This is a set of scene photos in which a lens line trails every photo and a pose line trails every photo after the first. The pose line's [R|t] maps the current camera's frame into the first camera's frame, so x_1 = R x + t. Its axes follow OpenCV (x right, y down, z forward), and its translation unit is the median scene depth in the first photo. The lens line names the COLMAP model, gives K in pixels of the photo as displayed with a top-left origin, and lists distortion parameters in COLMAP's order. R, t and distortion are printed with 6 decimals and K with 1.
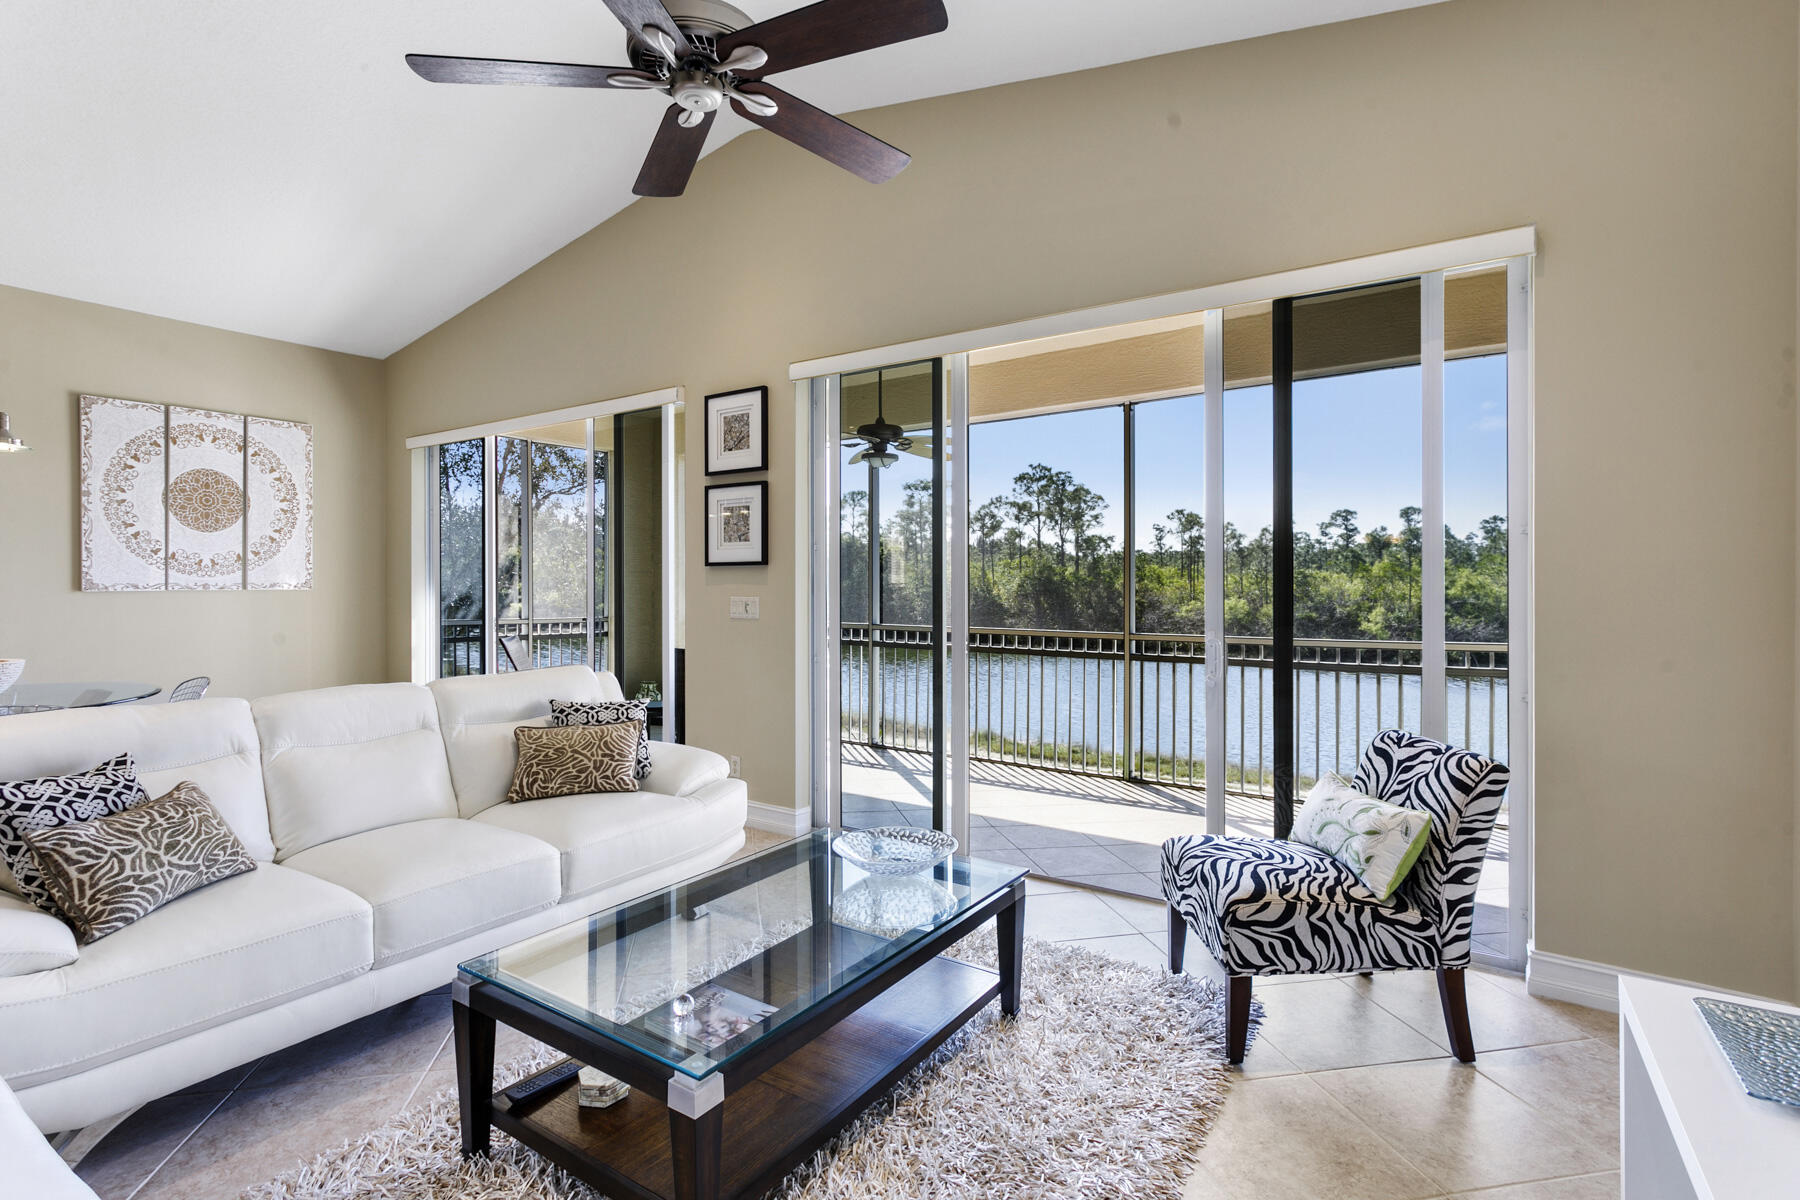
lens RADIAL K [[865.7, 0, 899.9], [0, 865.7, 591.0], [0, 0, 1]] dist [0.000634, 0.000221]
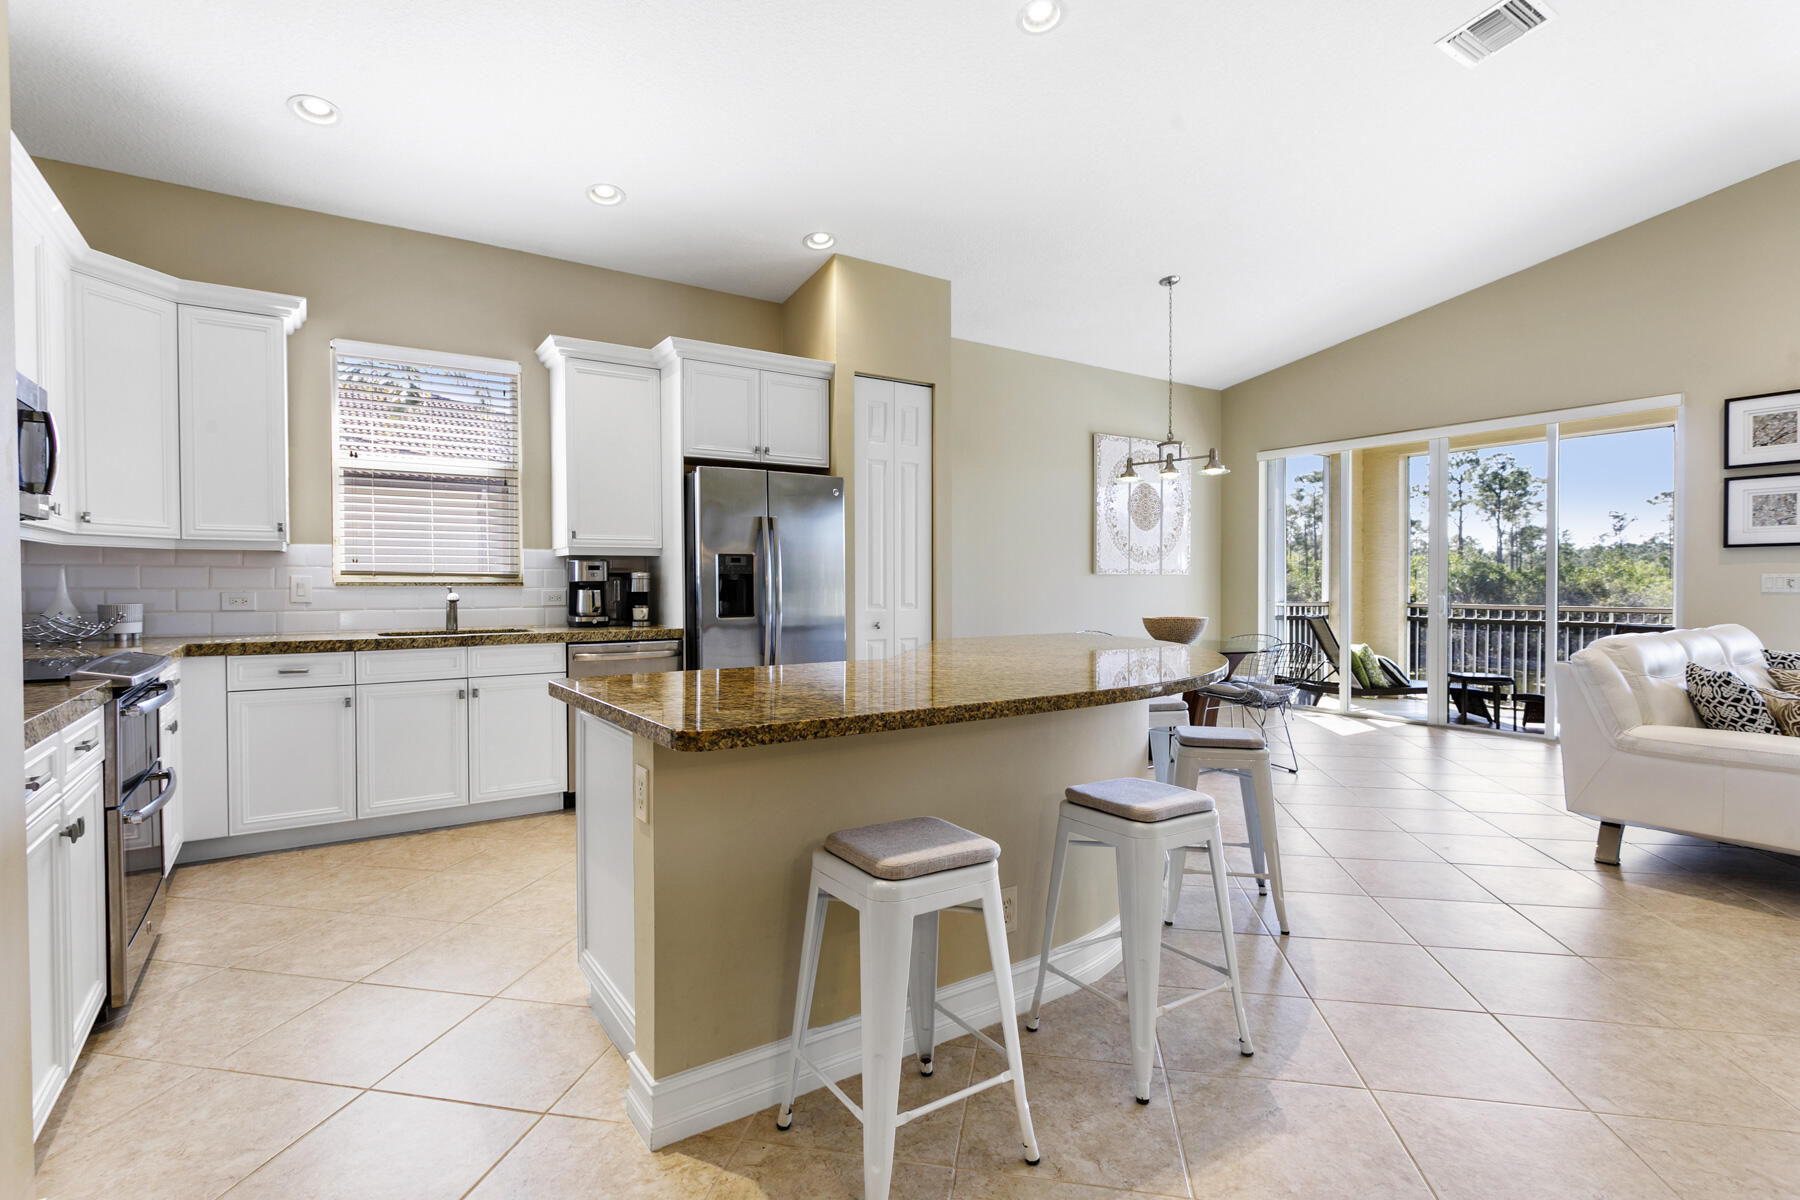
lens RADIAL K [[865.7, 0, 900.9], [0, 865.7, 599.6], [0, 0, 1]] dist [0.000634, 0.000221]
pose [[0.927973, 0.006728, -0.372587, -0.714515], [-0.003354, 0.999947, 0.009704, 0.028871], [0.372633, -0.007755, 0.927946, -0.417785]]
